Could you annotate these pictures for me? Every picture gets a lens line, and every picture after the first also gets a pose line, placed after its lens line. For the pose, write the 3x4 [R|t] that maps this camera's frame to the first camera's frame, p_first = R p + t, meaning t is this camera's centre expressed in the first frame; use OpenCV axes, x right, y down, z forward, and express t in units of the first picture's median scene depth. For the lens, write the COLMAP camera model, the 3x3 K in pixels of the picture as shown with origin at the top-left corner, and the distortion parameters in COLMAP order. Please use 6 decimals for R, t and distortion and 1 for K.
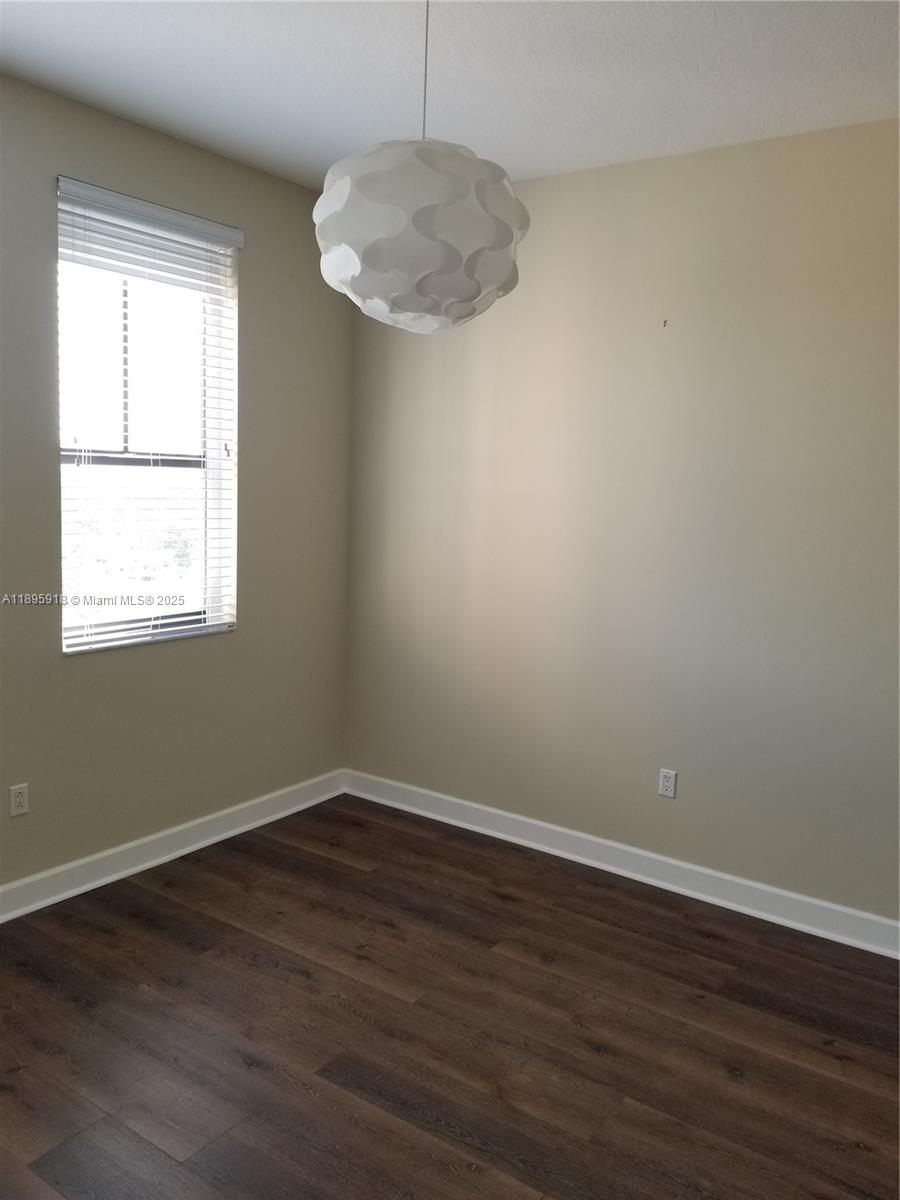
lens RADIAL K [[970.9, 0, 450.0], [0, 970.9, 600.0], [0, 0, 1]] dist [0.181509, -0.011144]
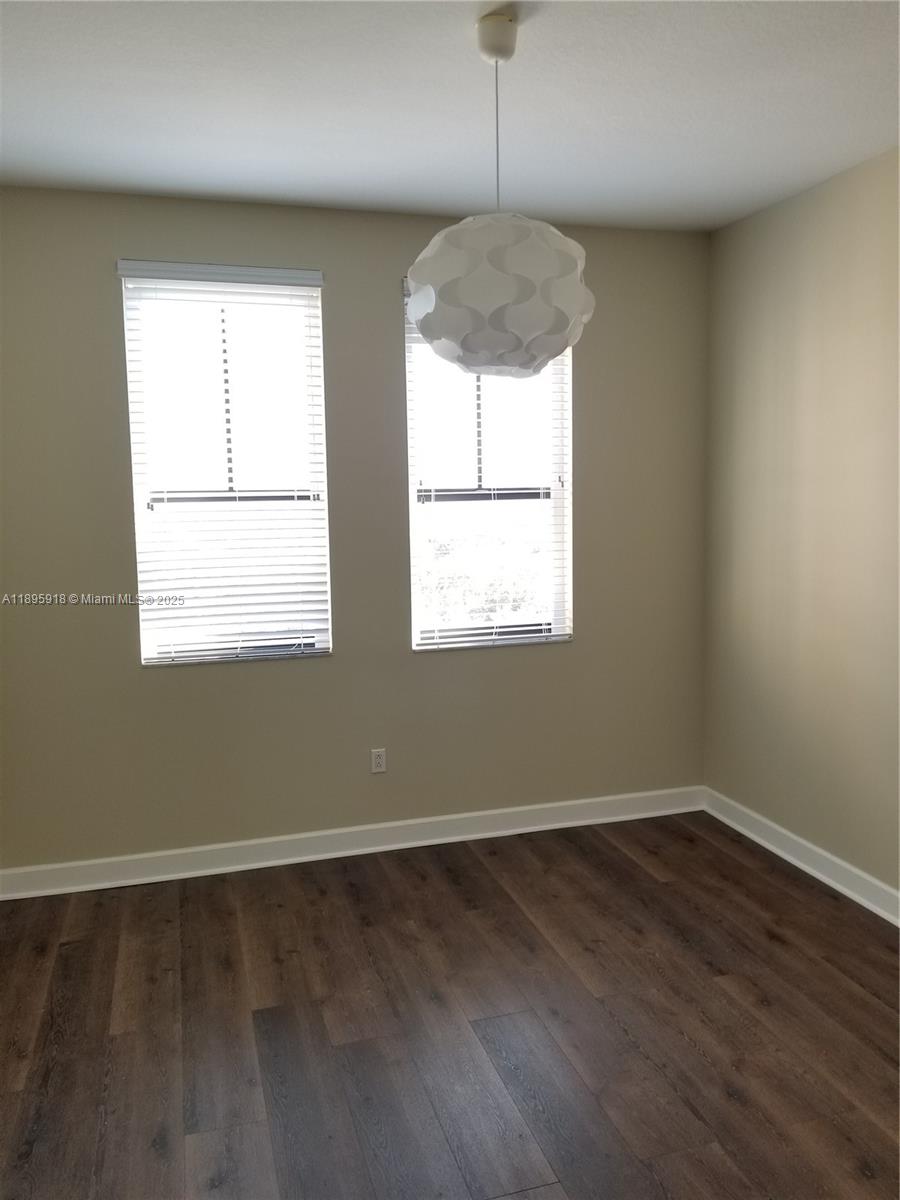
lens RADIAL K [[918.9, 0, 436.4], [0, 918.9, 595.3], [0, 0, 1]] dist [0.222585, -0.002647]
pose [[0.825942, 0.016917, -0.563502, 0.286749], [-0.033402, 0.999262, -0.018960, 0.004433], [0.562765, 0.034482, 0.825897, 0.044598]]
